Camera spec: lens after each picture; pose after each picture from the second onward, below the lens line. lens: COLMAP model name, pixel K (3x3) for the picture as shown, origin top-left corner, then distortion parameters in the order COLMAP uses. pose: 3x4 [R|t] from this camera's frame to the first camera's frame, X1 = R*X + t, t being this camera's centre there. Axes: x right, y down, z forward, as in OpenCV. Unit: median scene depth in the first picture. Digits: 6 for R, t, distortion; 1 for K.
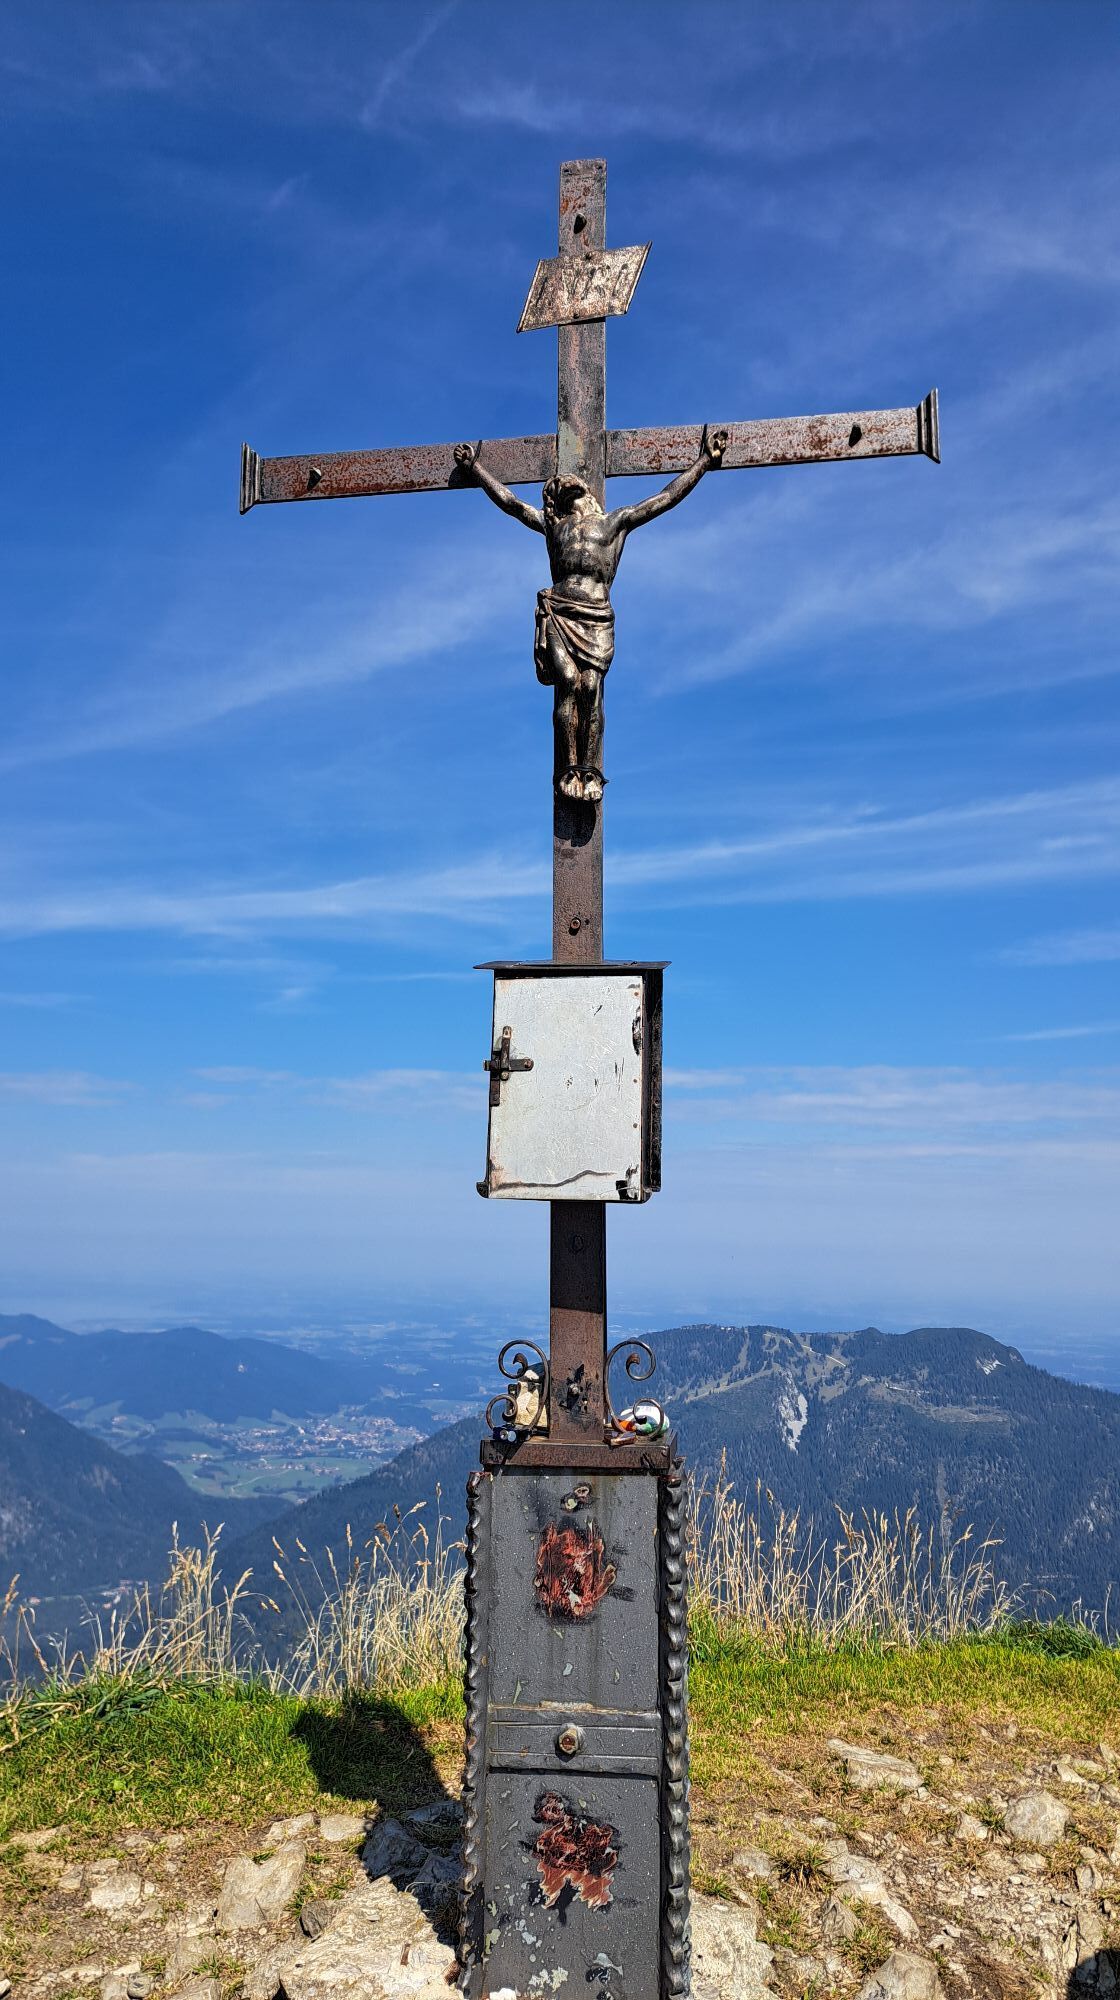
lens RADIAL K [[1438.8, 0, 579.5], [0, 1438.8, 991.2], [0, 0, 1]] dist [0.058229, -0.055004]
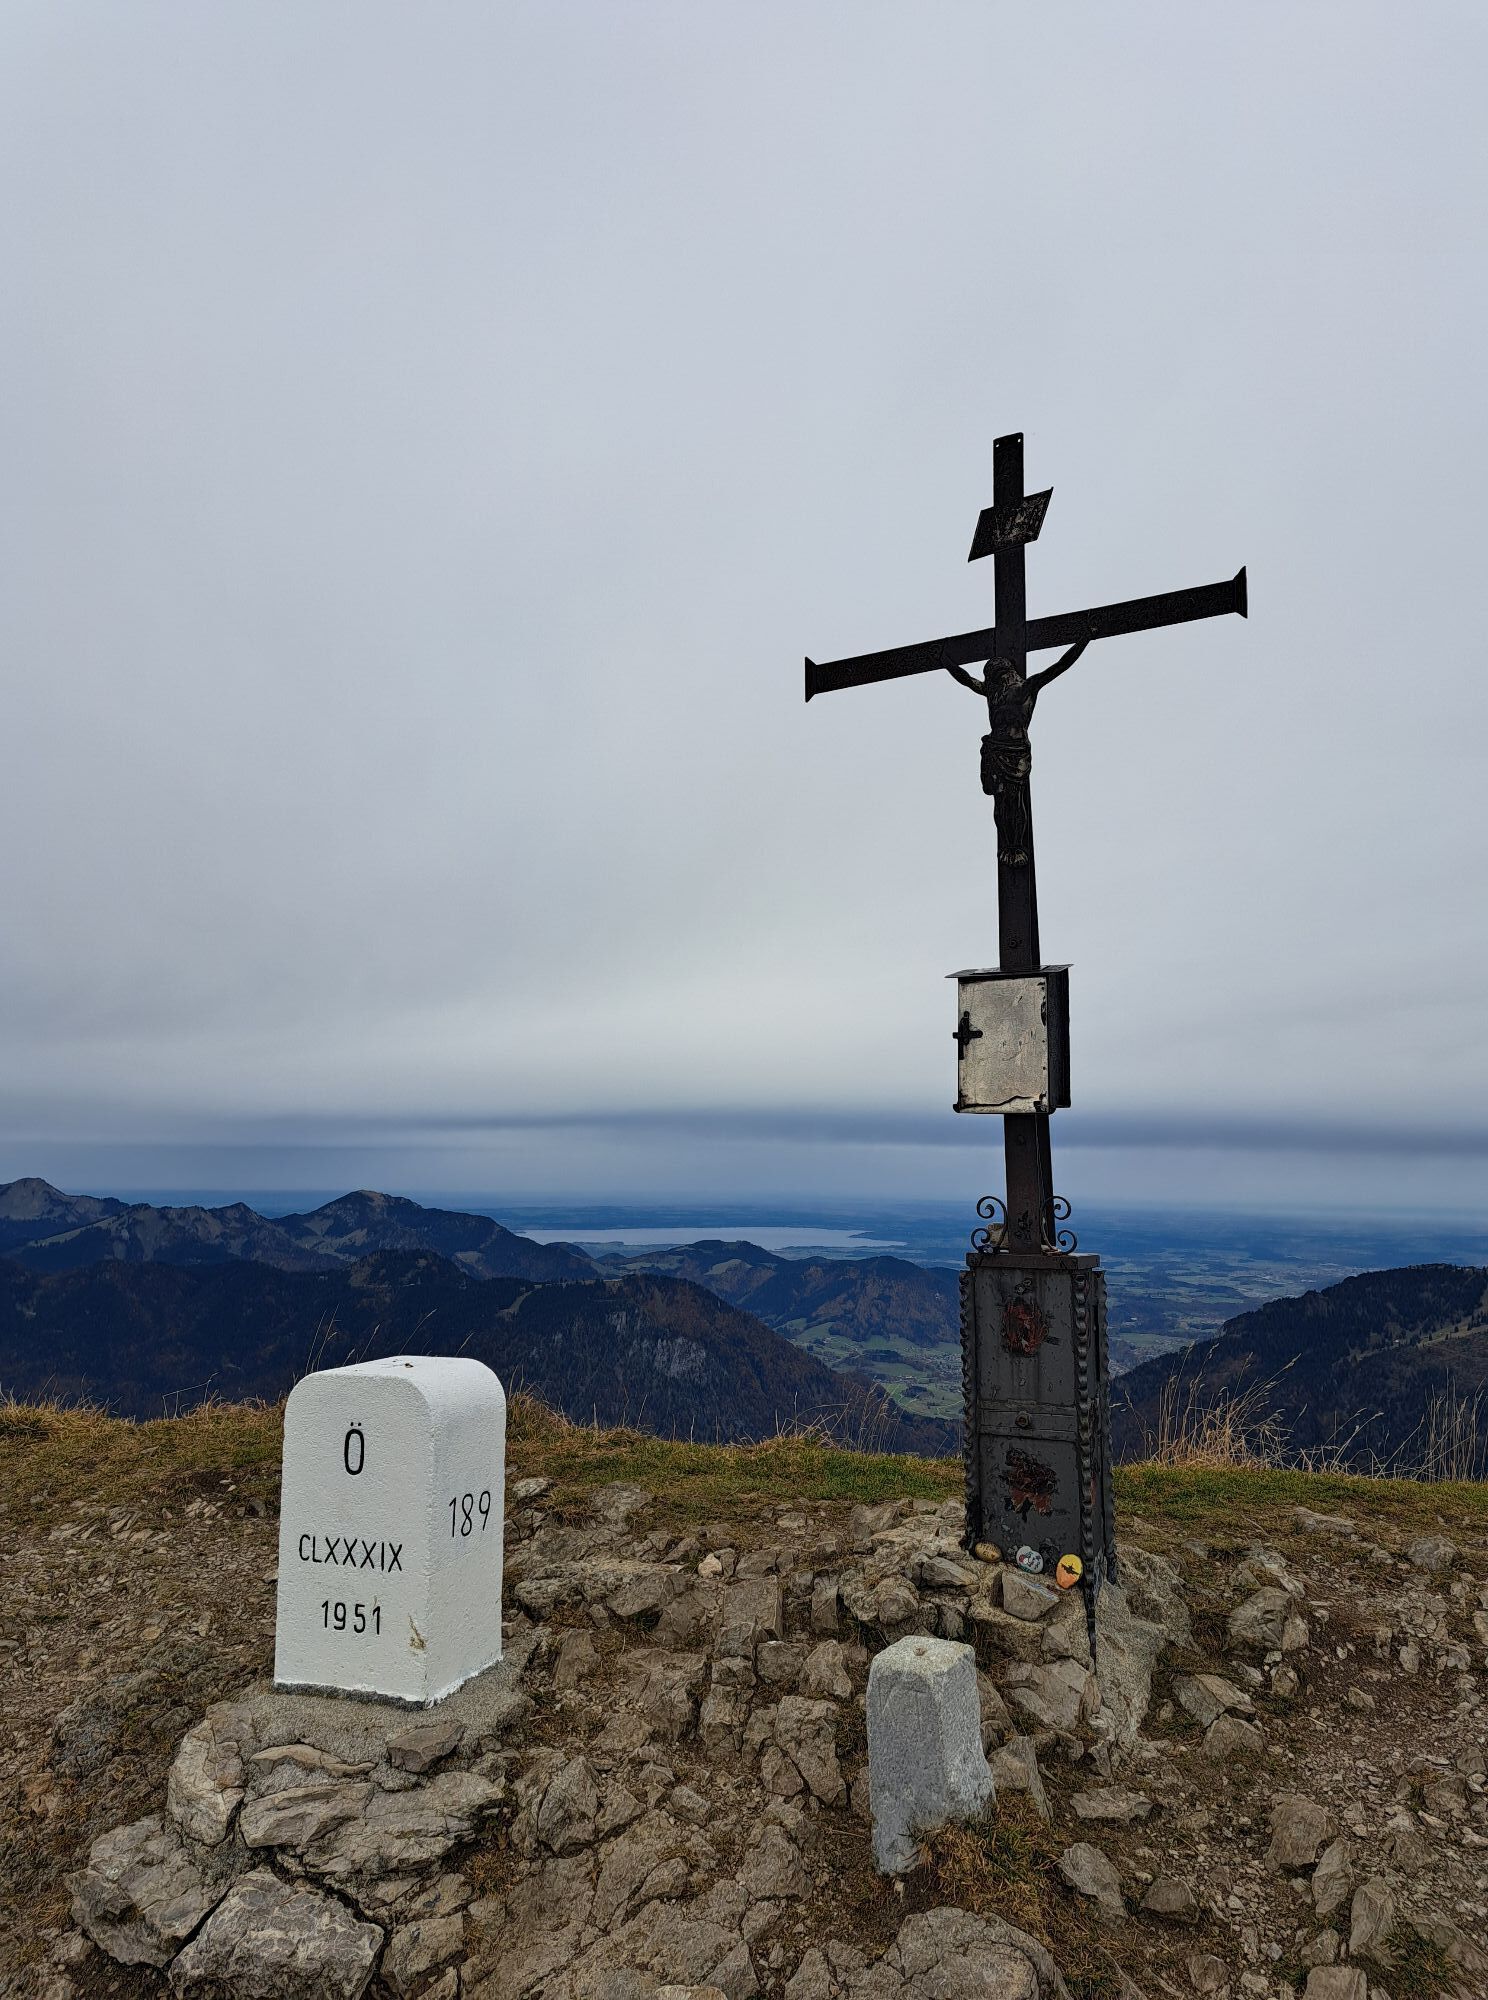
lens RADIAL K [[1429.5, 0, 742.5], [0, 1429.5, 1014.9], [0, 0, 1]] dist [0.080664, -0.073145]
pose [[0.937204, -0.047662, -0.345509, 0.257215], [0.068327, 0.996514, 0.047875, -0.063536], [0.342023, -0.068476, 0.937193, -0.602808]]
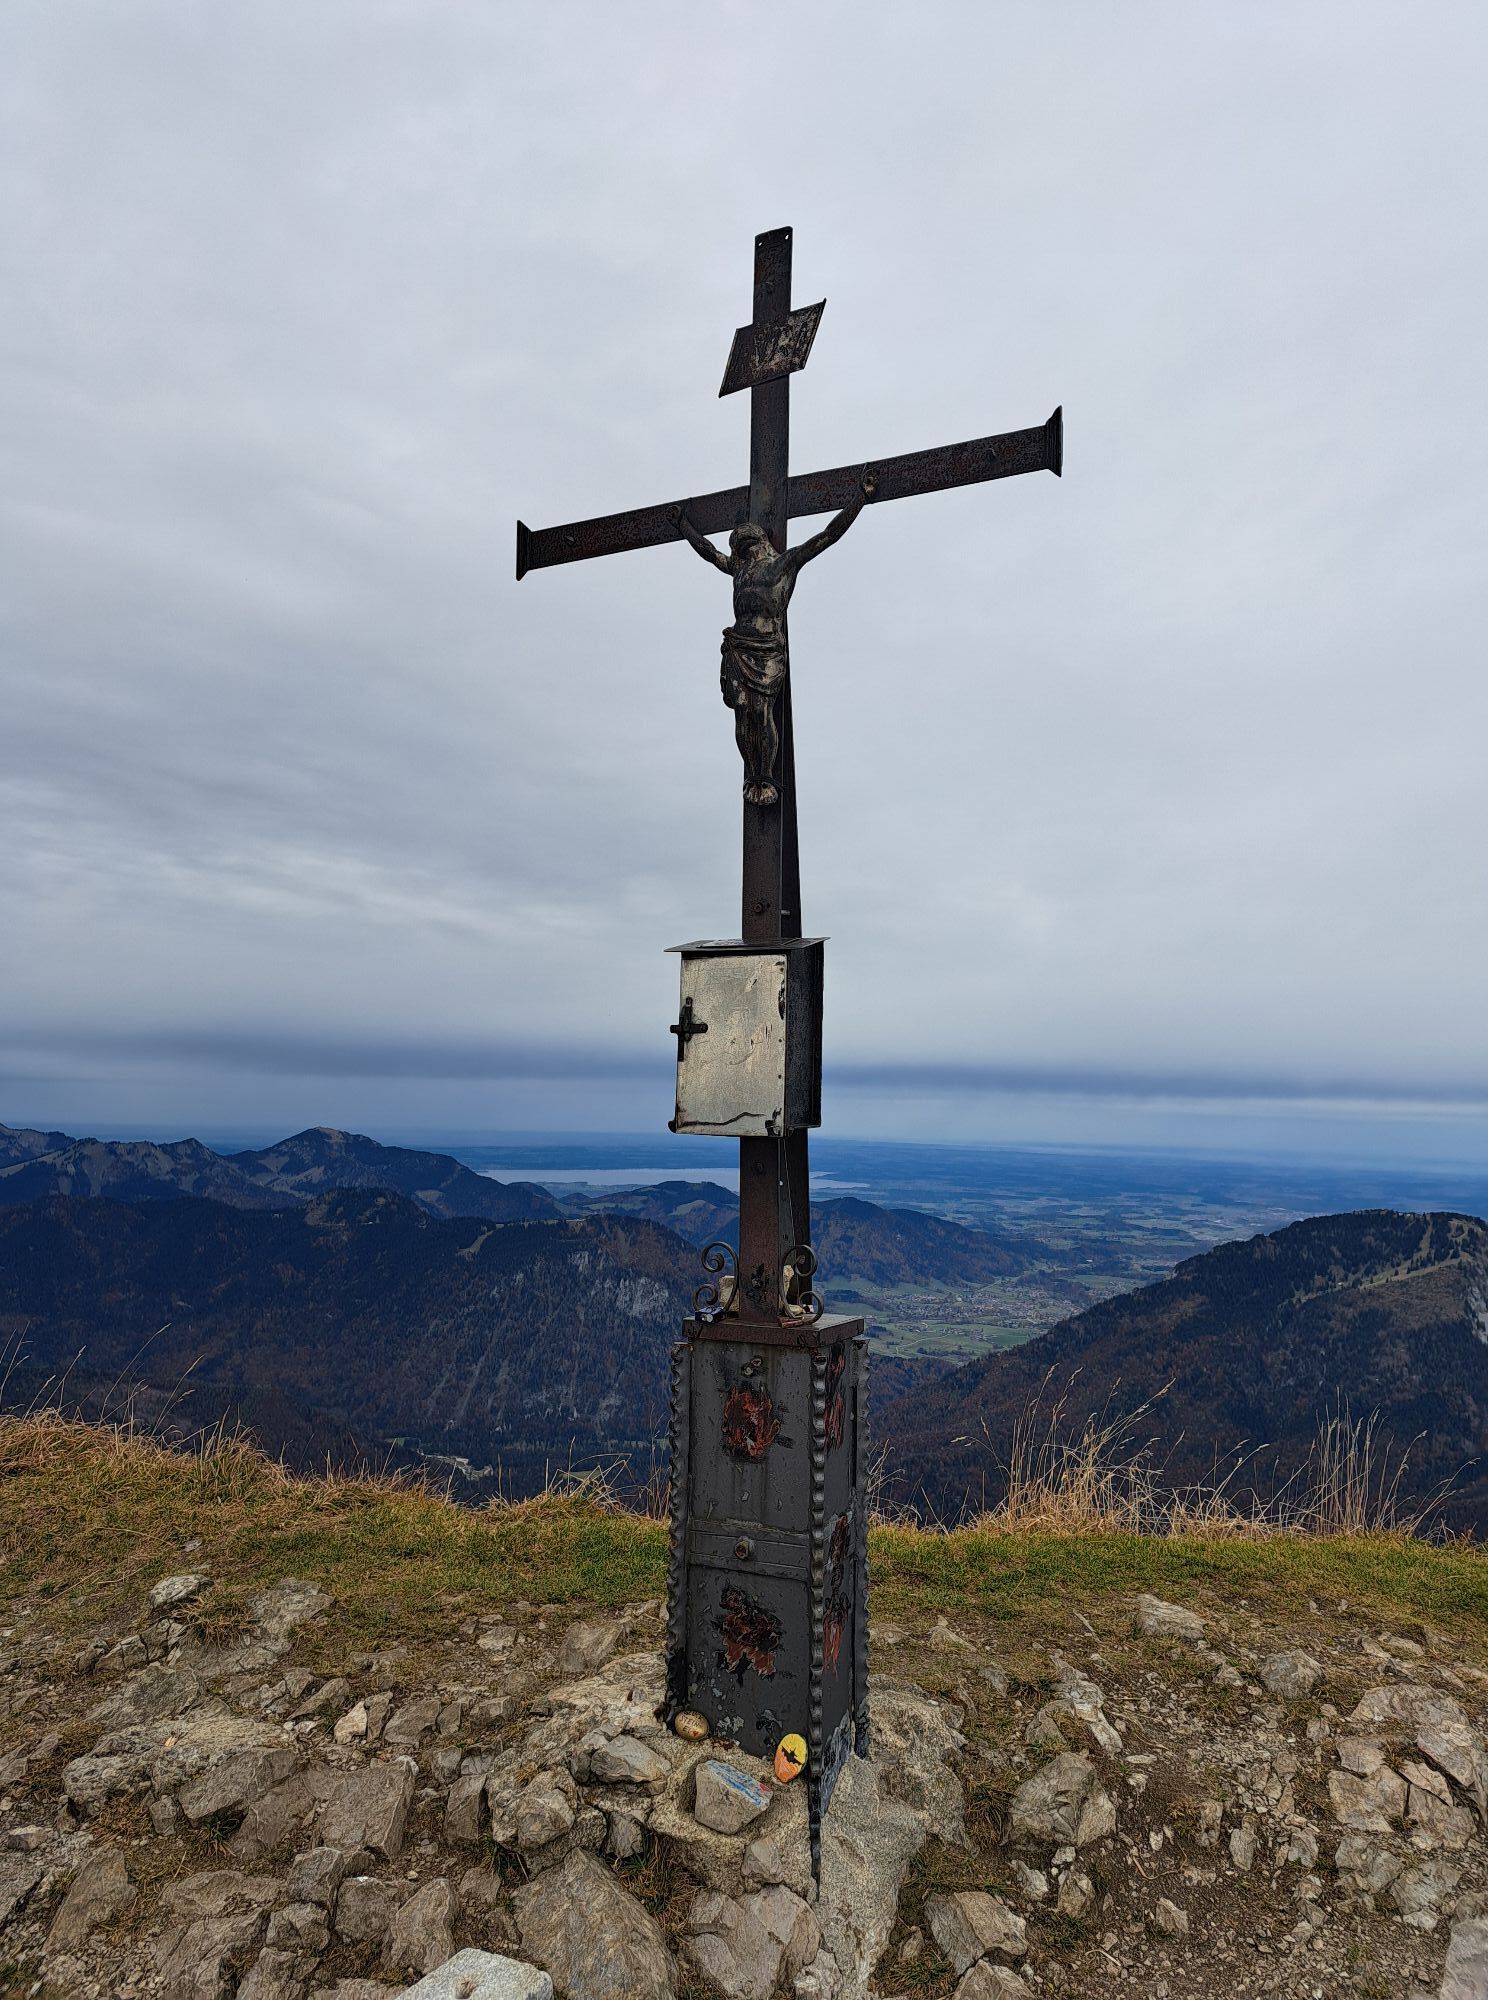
lens RADIAL K [[1429.5, 0, 791.0], [0, 1429.5, 989.5], [0, 0, 1]] dist [0.080664, -0.073145]
pose [[0.955716, -0.023699, -0.293335, 0.366204], [0.047384, 0.996139, 0.073904, -0.064117], [0.290451, -0.084531, 0.953149, -0.147295]]
